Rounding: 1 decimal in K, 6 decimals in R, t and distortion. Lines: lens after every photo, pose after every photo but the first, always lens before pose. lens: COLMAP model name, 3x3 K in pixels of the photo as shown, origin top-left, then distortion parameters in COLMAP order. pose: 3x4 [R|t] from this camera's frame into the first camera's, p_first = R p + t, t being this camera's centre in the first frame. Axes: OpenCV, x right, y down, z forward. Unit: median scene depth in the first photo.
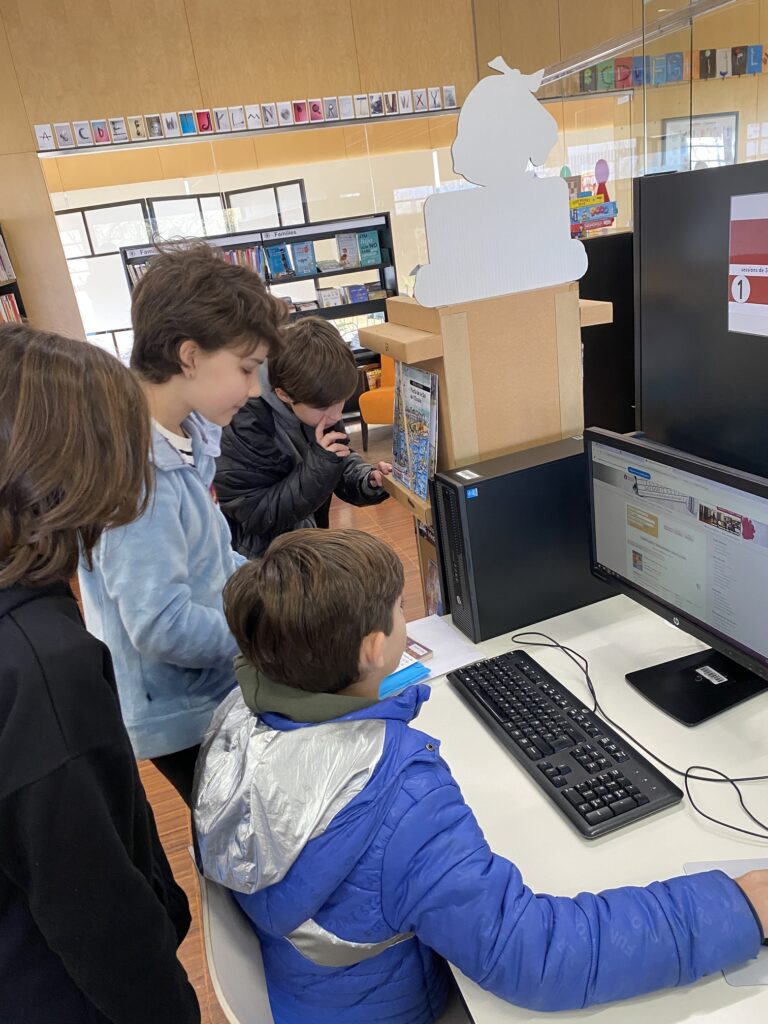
lens RADIAL K [[756.7, 0, 381.7], [0, 756.7, 513.0], [0, 0, 1]] dist [-0.000228, -0.009773]
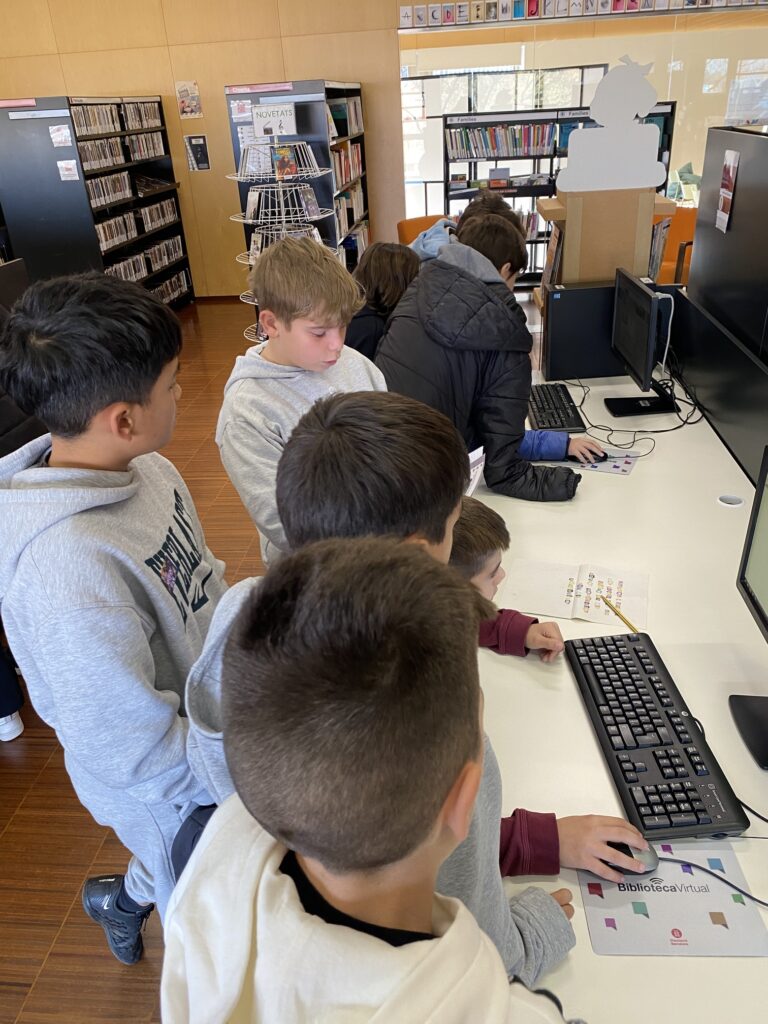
lens RADIAL K [[756.7, 0, 383.1], [0, 756.7, 510.3], [0, 0, 1]] dist [-0.000228, -0.009773]
pose [[0.913677, 0.256119, -0.315591, 0.126970], [-0.202618, 0.960132, 0.192592, 0.059607], [0.352336, -0.112023, 0.929145, -0.274552]]
